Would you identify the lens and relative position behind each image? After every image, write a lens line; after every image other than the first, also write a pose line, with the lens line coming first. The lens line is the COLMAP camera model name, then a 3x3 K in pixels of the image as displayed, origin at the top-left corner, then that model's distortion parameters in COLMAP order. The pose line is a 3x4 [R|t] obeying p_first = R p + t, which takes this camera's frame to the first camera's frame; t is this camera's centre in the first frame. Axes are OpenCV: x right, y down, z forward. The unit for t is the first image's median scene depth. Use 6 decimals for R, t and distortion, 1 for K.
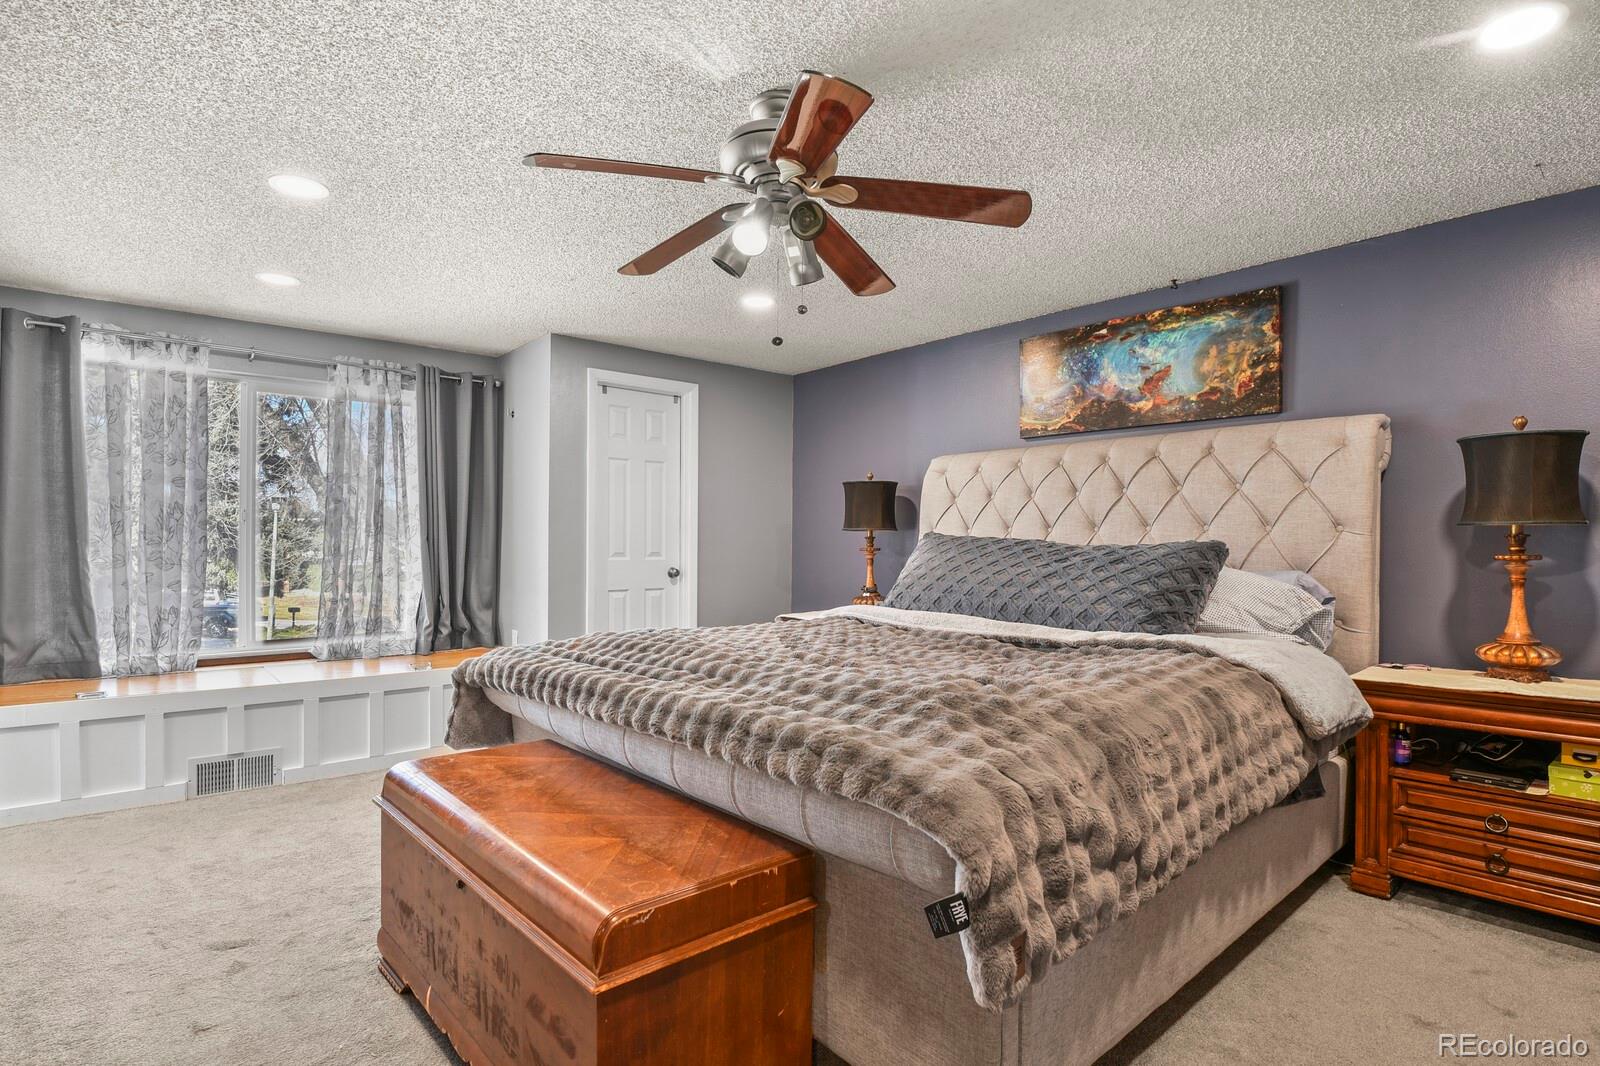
lens RADIAL K [[787.7, 0, 802.7], [0, 787.7, 538.8], [0, 0, 1]] dist [-0.001430, -0.000316]
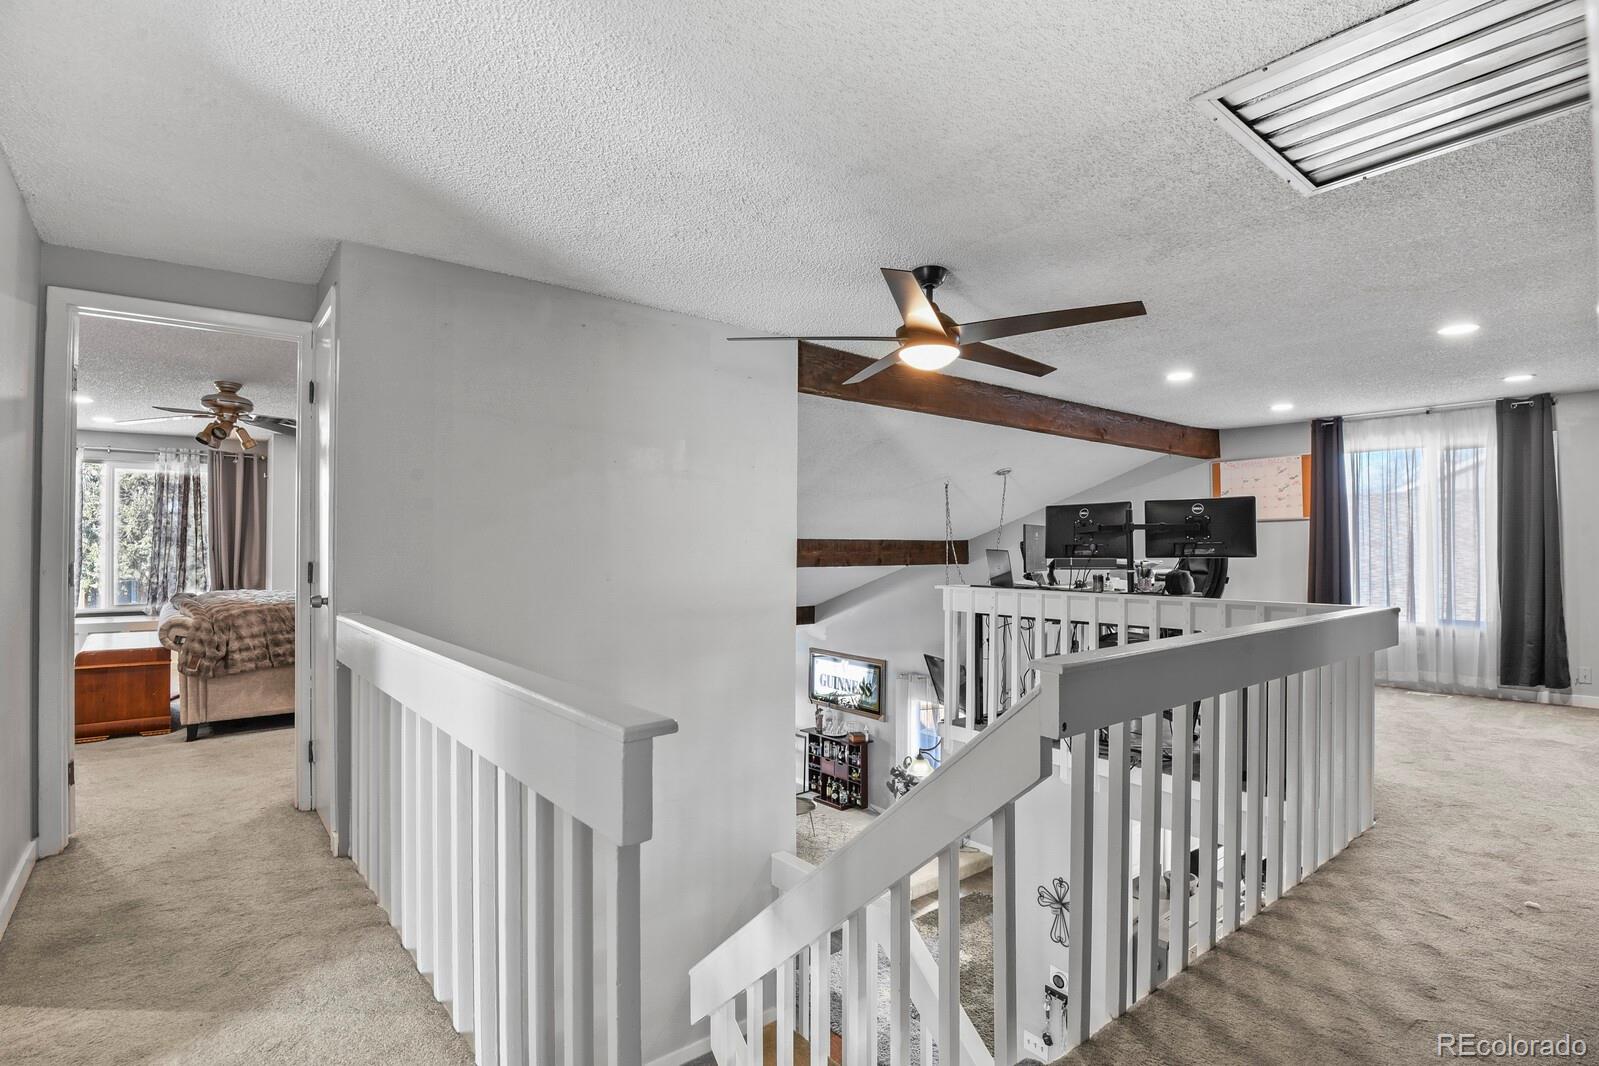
lens RADIAL K [[787.2, 0, 797.3], [0, 787.2, 542.8], [0, 0, 1]] dist [-0.001430, -0.000316]
pose [[0.998756, -0.007114, -0.049364, 0.928443], [0.006992, 0.999972, -0.002630, 0.000945], [0.049381, 0.002281, 0.998777, -0.707021]]
